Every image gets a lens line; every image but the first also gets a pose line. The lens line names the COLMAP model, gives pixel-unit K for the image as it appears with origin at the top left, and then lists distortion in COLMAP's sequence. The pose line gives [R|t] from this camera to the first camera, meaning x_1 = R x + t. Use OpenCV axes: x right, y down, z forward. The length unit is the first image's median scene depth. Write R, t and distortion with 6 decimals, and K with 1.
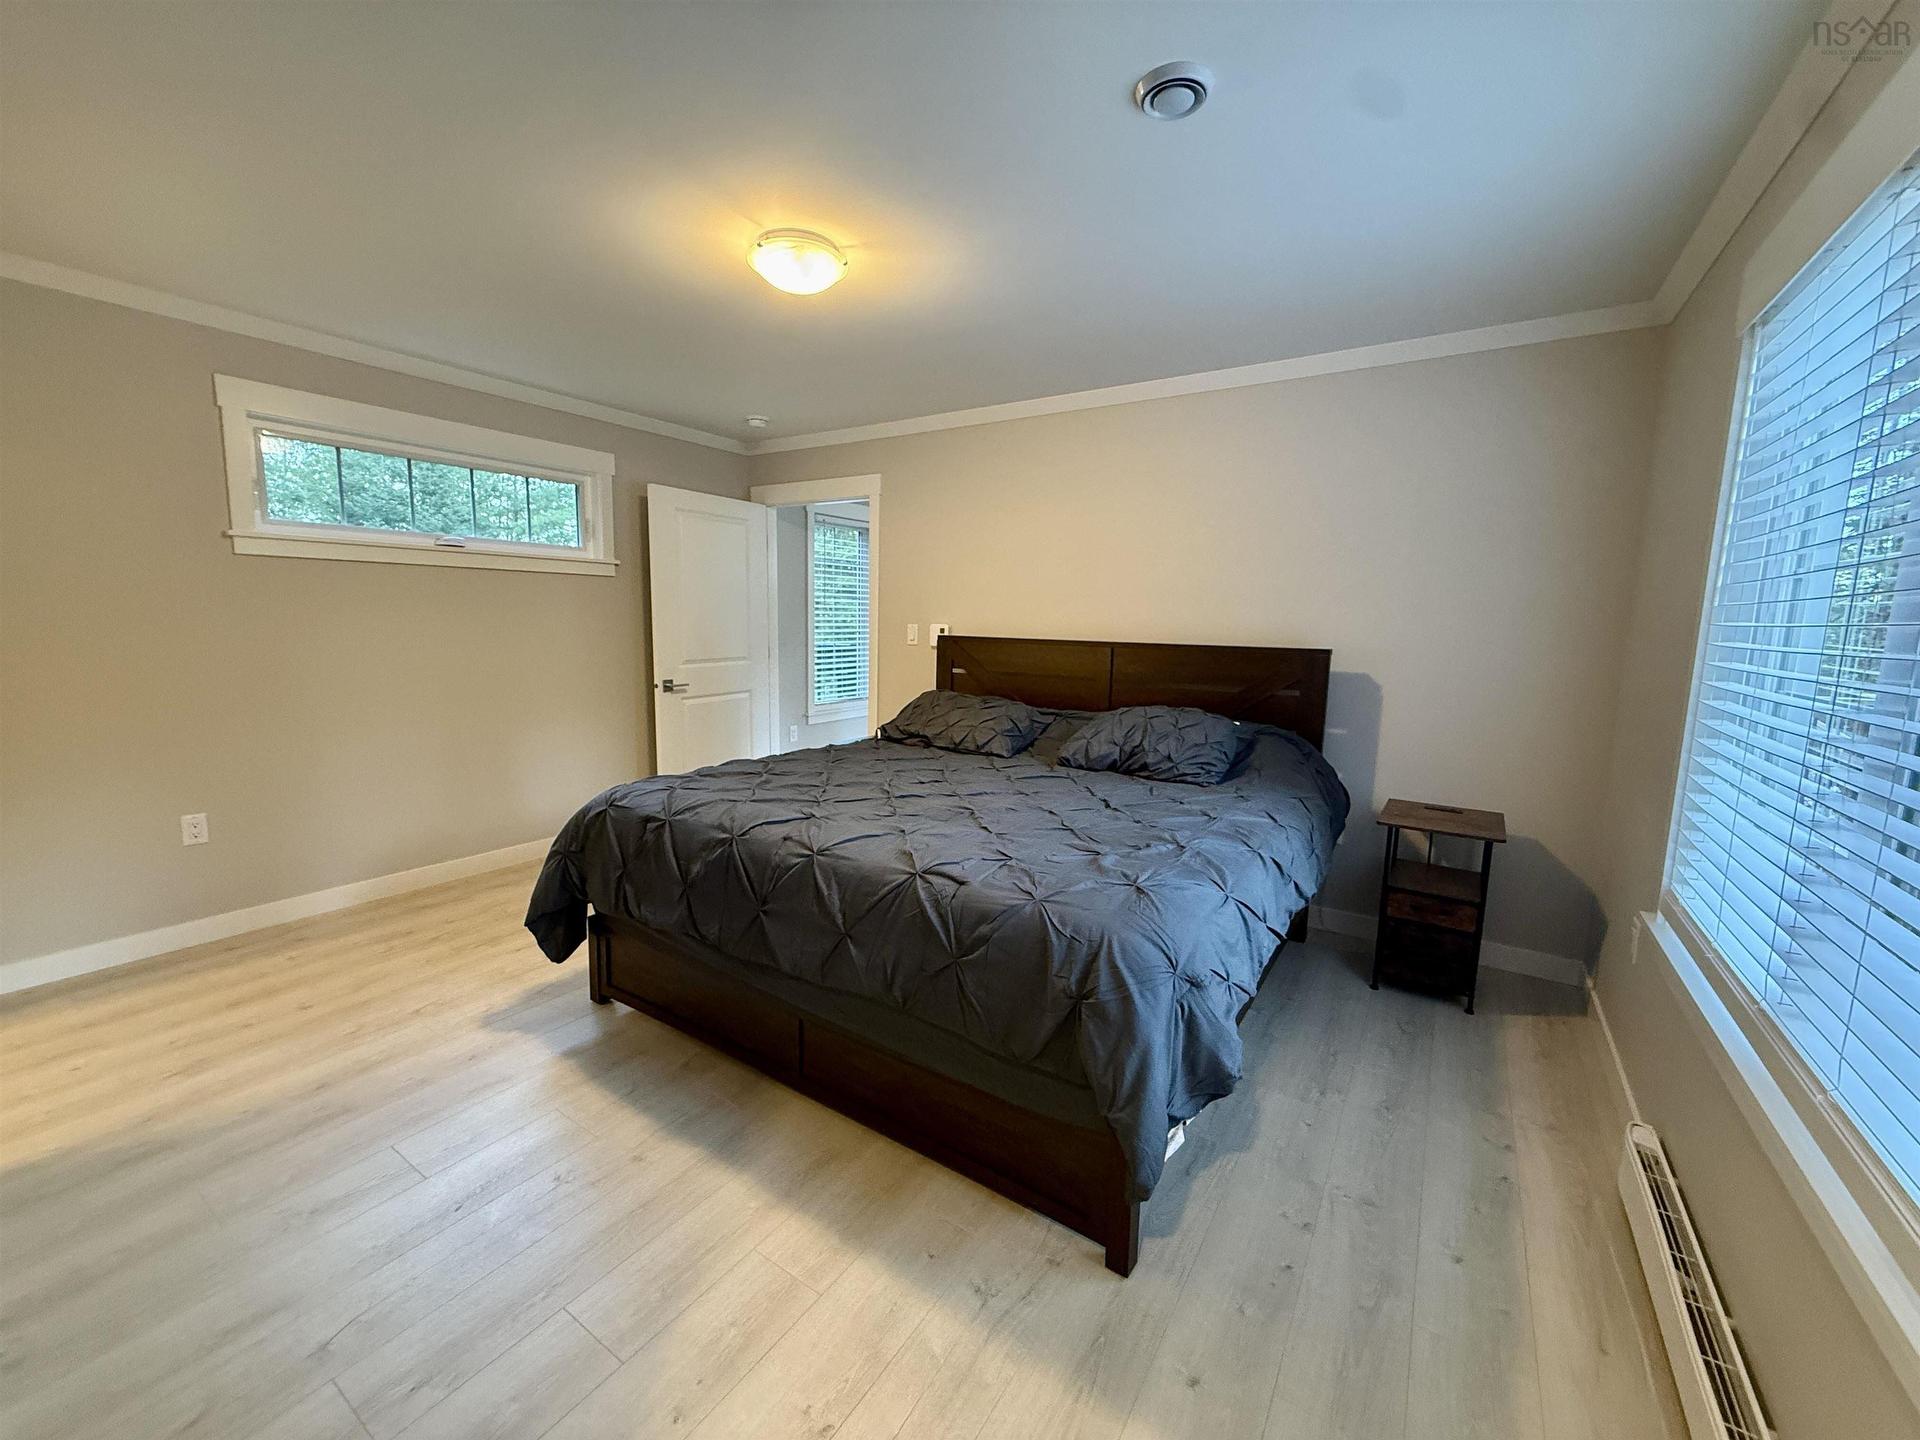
lens RADIAL K [[760.8, 0, 956.0], [0, 760.8, 725.0], [0, 0, 1]] dist [0.001322, -0.000006]
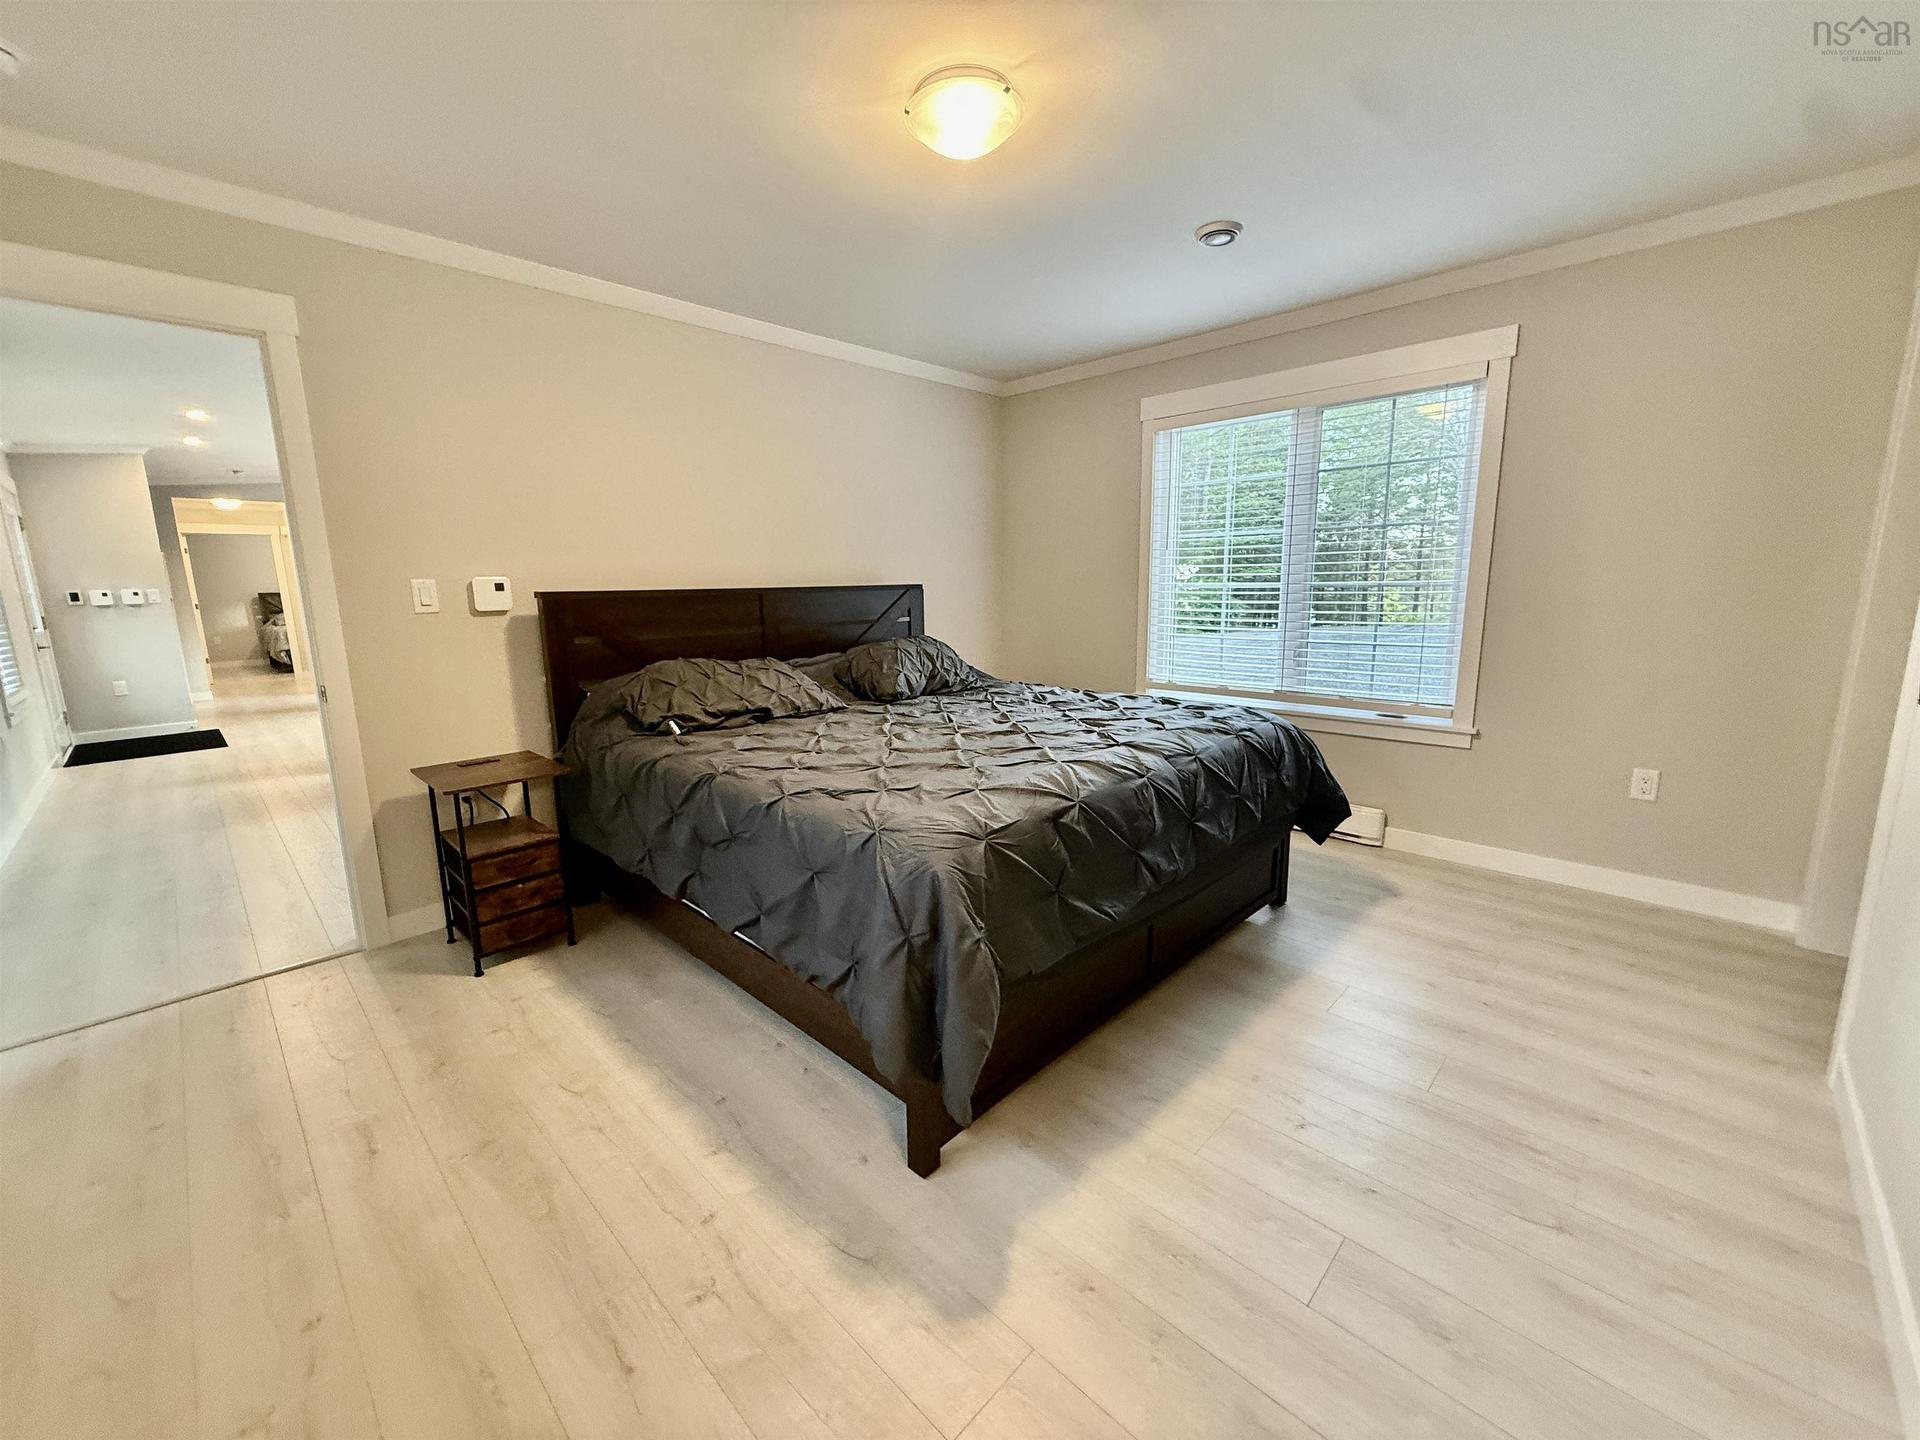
lens RADIAL K [[760.8, 0, 955.1], [0, 760.8, 720.7], [0, 0, 1]] dist [0.001322, -0.000006]
pose [[0.187608, -0.200455, 0.961572, -0.906304], [0.158915, 0.972252, 0.171676, -0.091739], [-0.969303, 0.120600, 0.214258, 0.728937]]
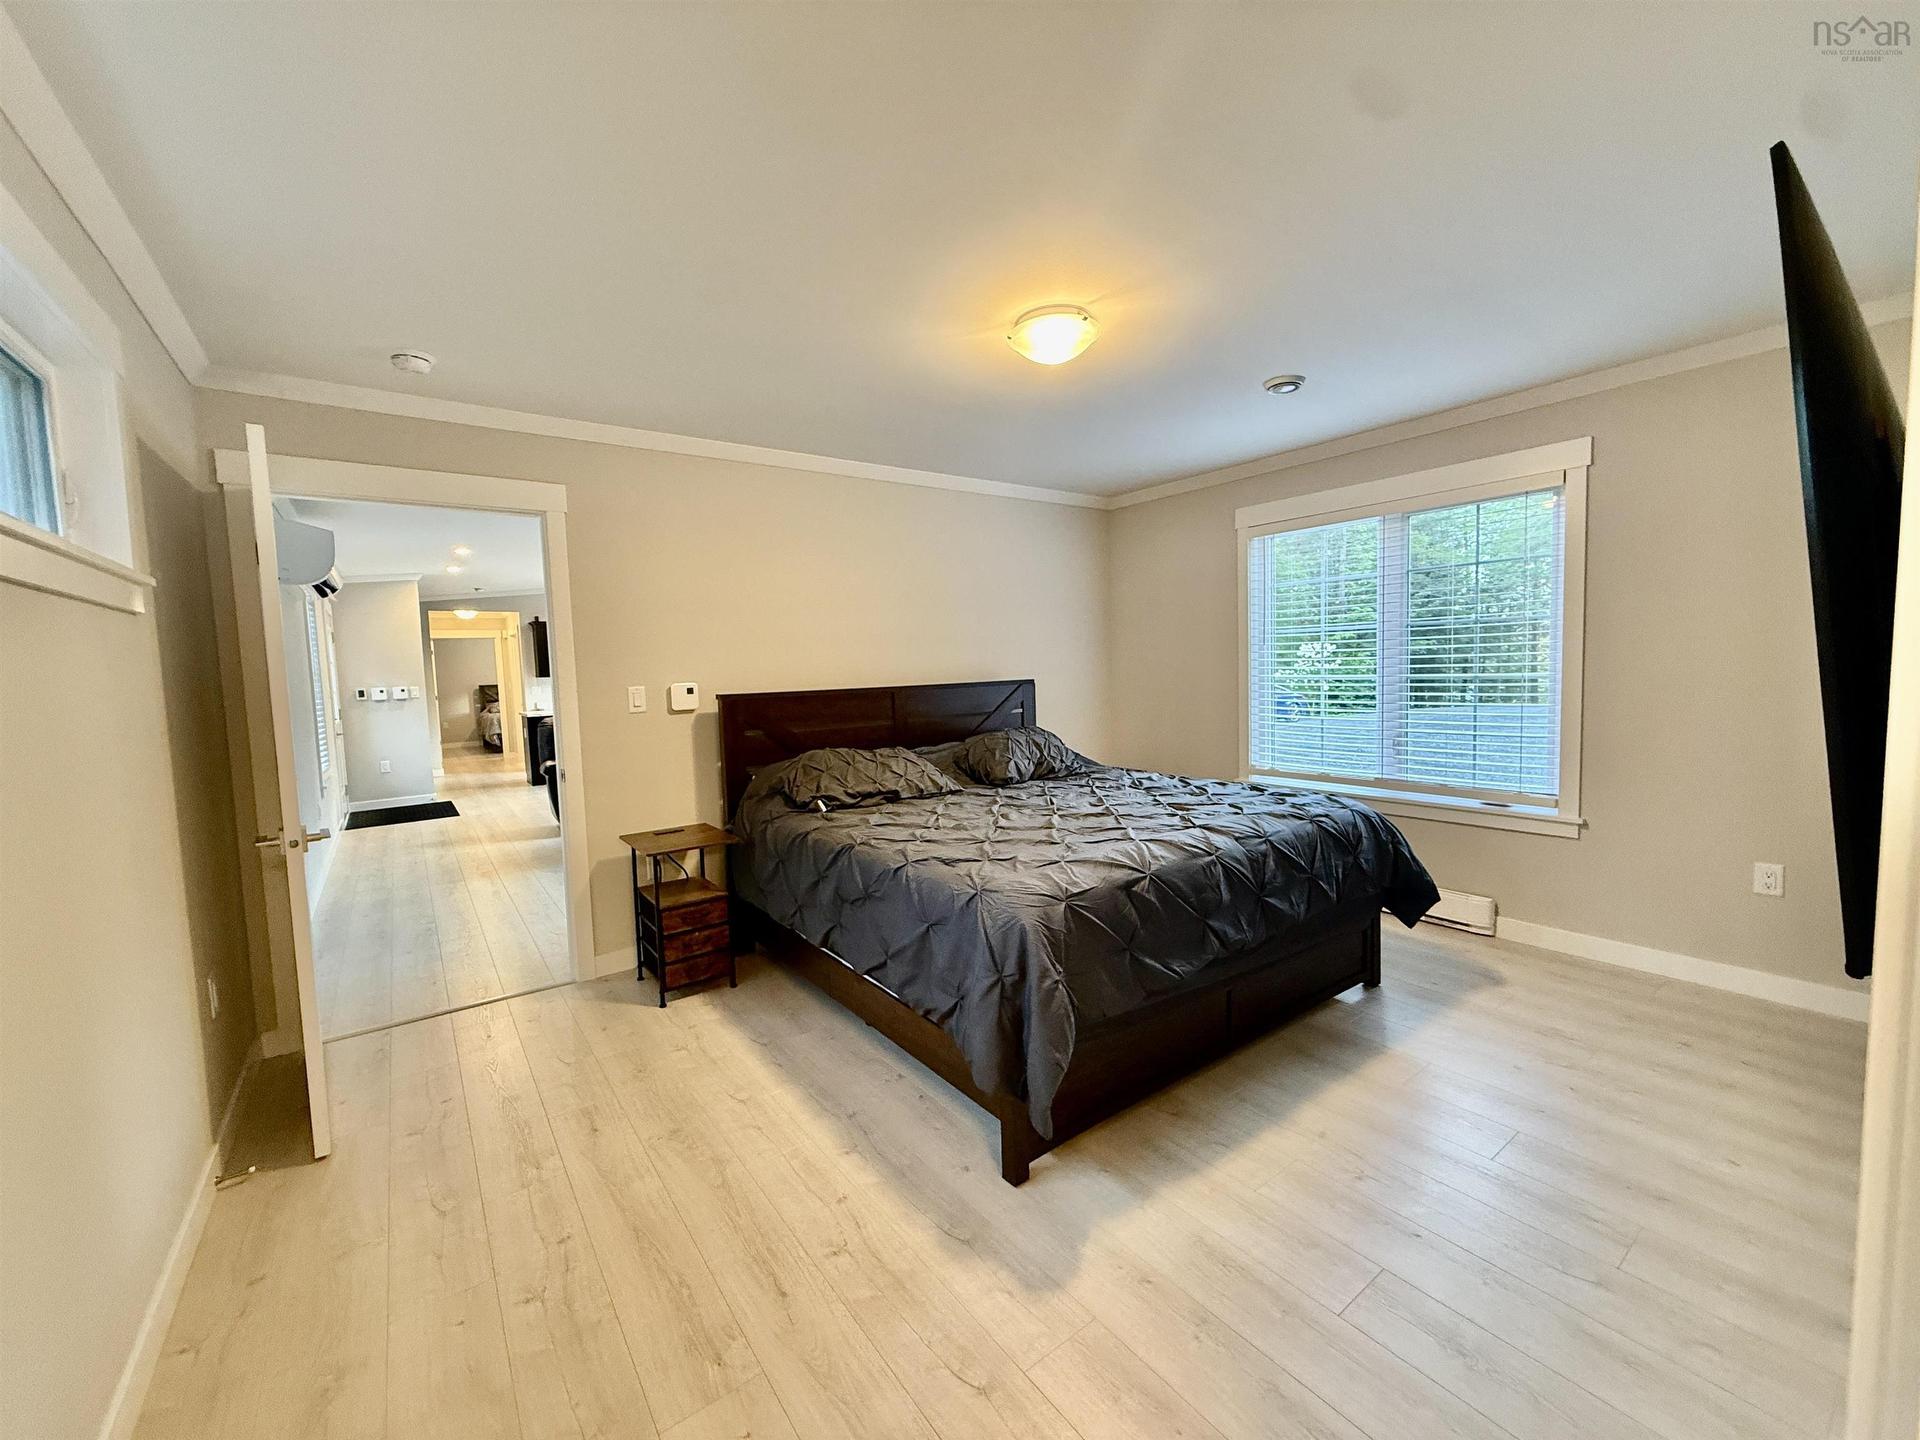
lens RADIAL K [[760.8, 0, 956.2], [0, 760.8, 724.9], [0, 0, 1]] dist [0.001322, -0.000006]
pose [[0.344049, -0.104670, 0.933099, -1.042949], [0.171423, 0.984067, 0.047181, -0.114428], [-0.923171, 0.143722, 0.356510, 0.660923]]
